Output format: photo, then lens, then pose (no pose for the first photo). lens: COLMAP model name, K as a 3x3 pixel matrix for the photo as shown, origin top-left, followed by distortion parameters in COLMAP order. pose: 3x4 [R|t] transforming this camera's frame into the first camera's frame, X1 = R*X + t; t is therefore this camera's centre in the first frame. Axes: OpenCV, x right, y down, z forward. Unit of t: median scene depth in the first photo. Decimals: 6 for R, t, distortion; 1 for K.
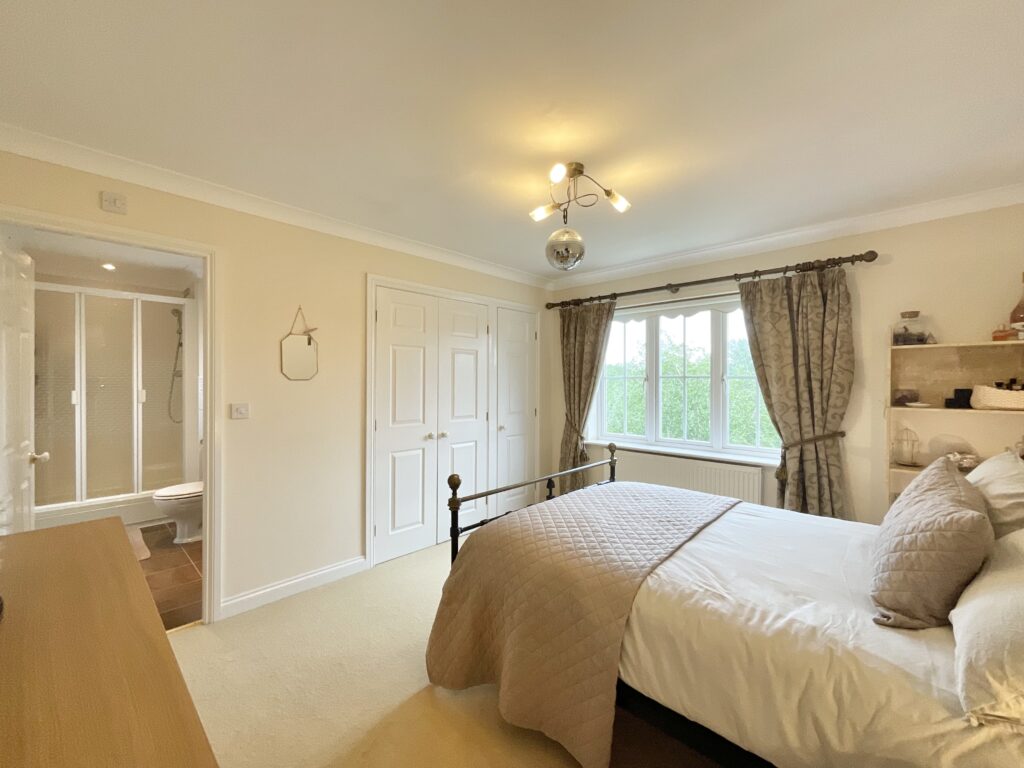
lens RADIAL K [[412.7, 0, 510.0], [0, 412.7, 386.1], [0, 0, 1]] dist [-0.000209, -0.000116]
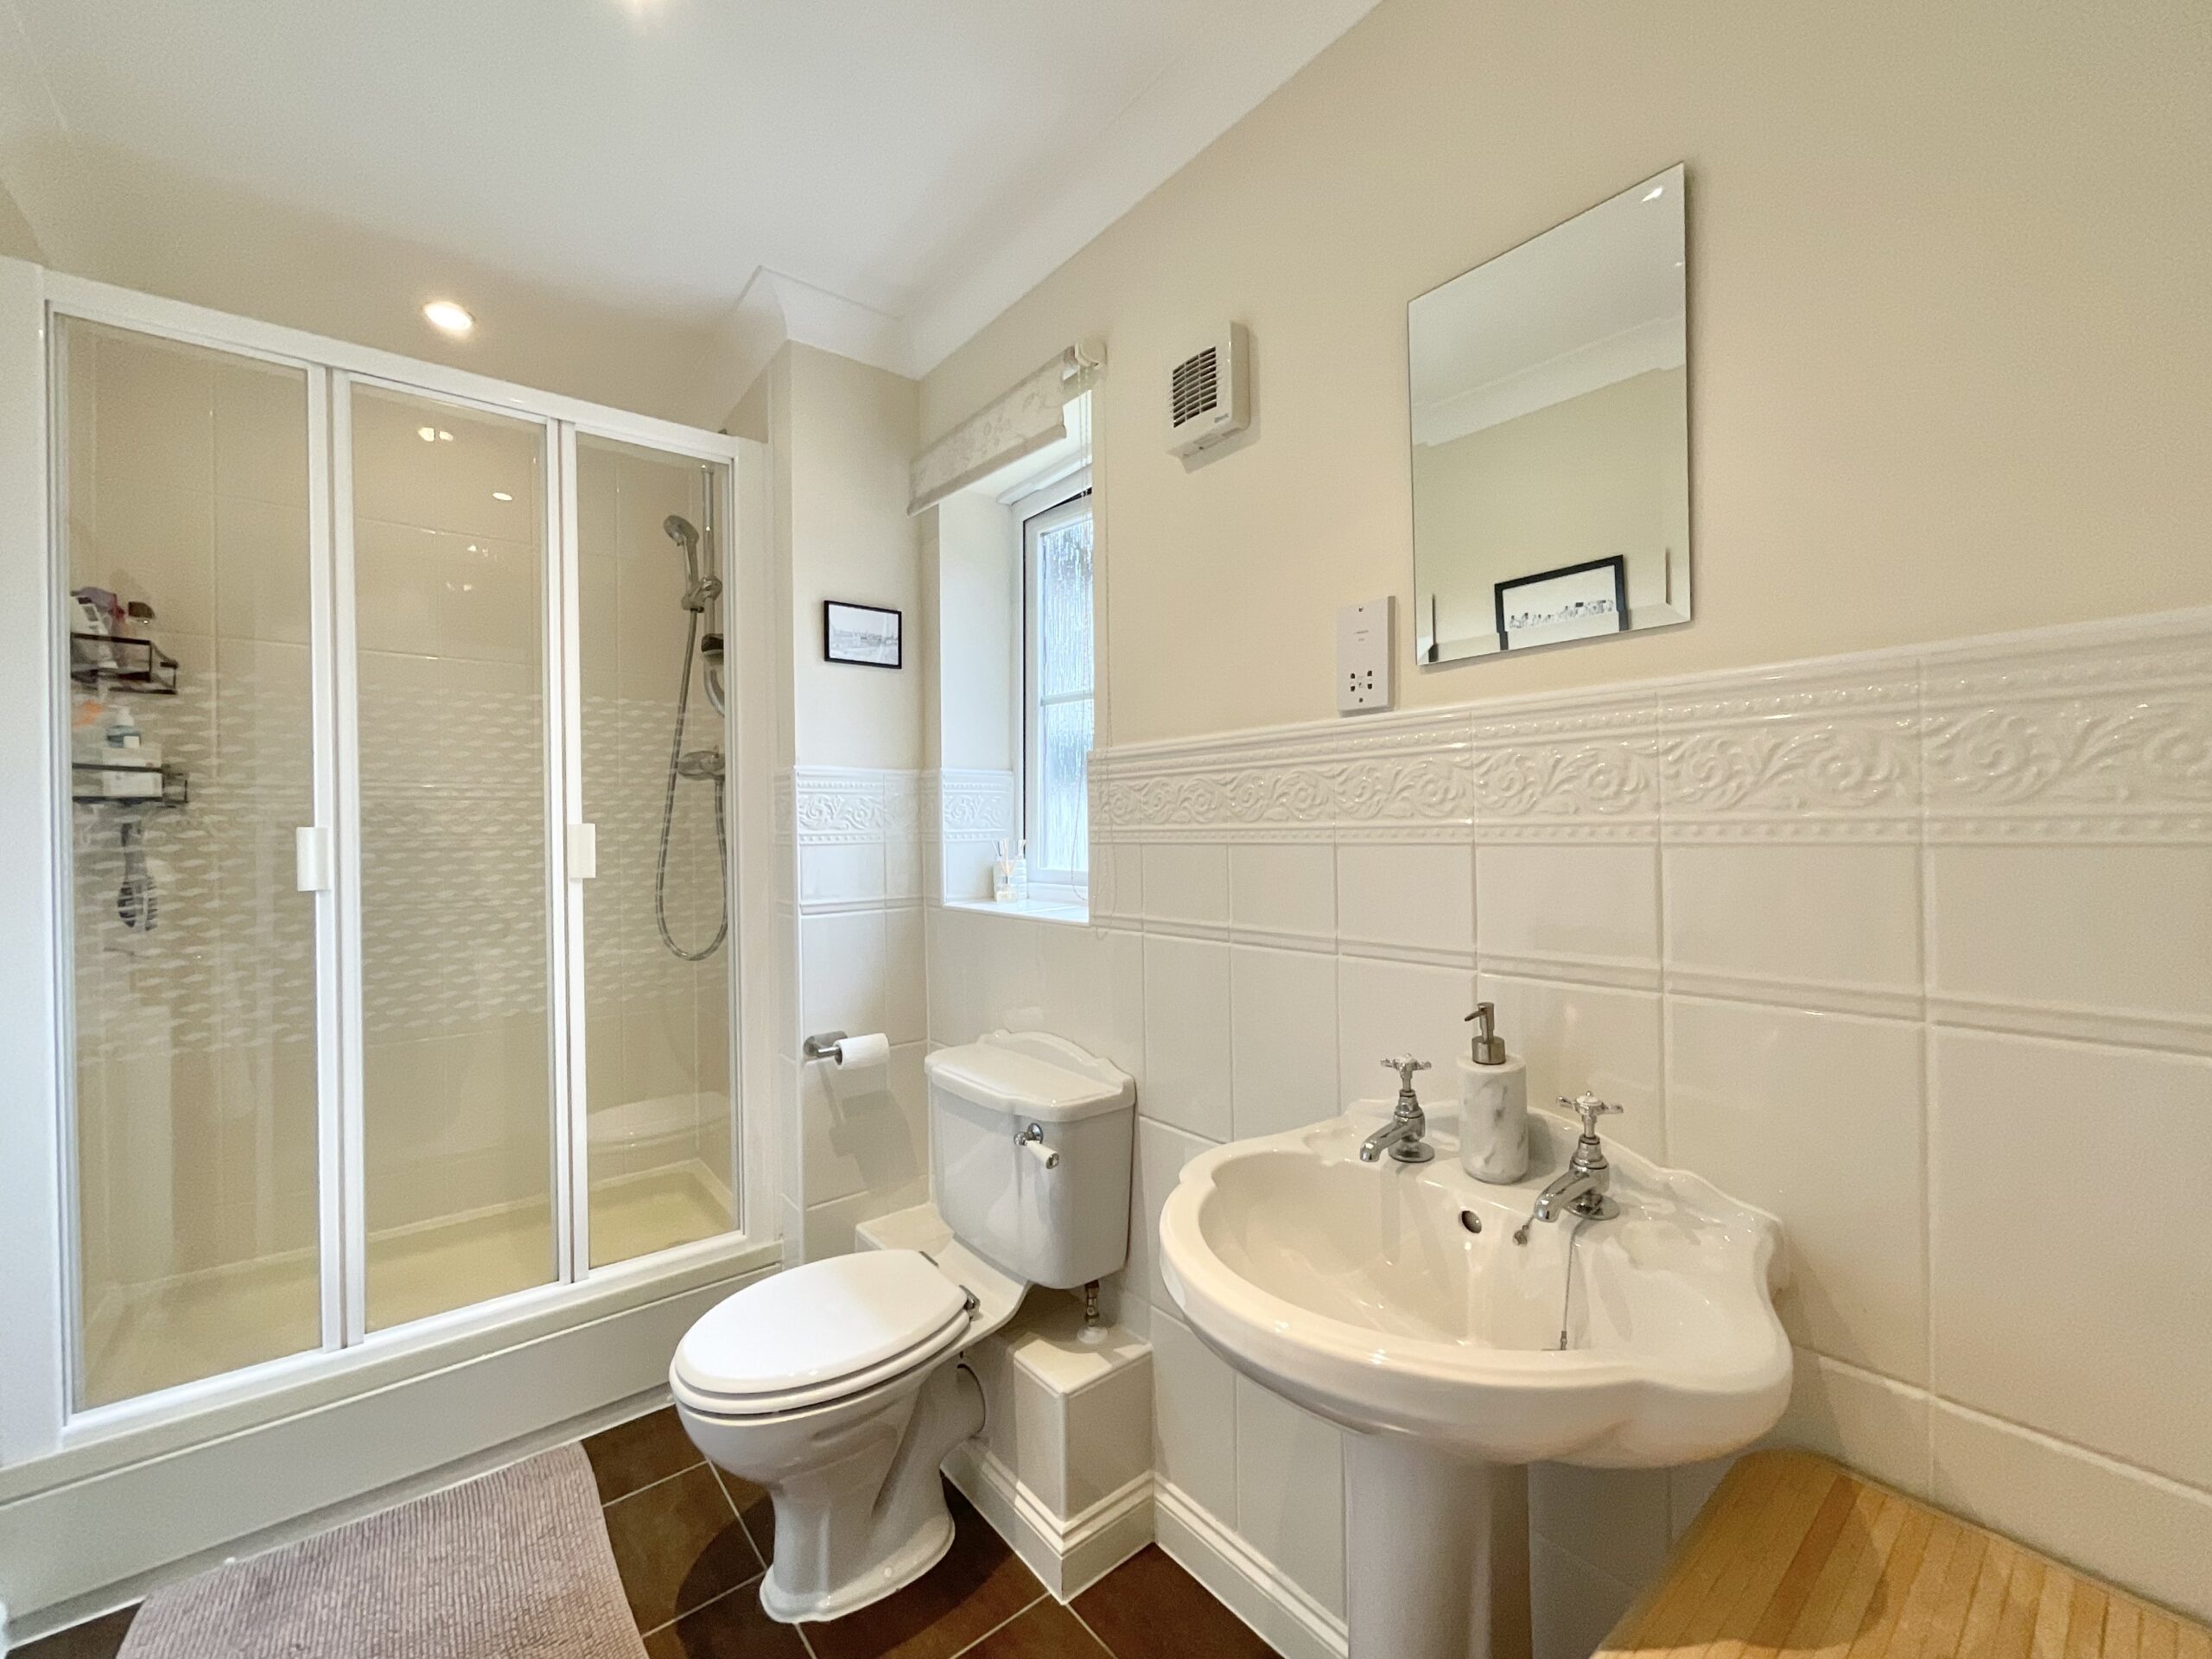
lens RADIAL K [[891.5, 0, 1101.6], [0, 891.5, 833.9], [0, 0, 1]] dist [-0.000209, -0.000116]
pose [[0.990493, -0.015848, -0.136646, -0.565121], [0.015300, 0.999870, -0.005064, 0.022277], [0.136709, 0.002926, 0.990607, 0.576150]]
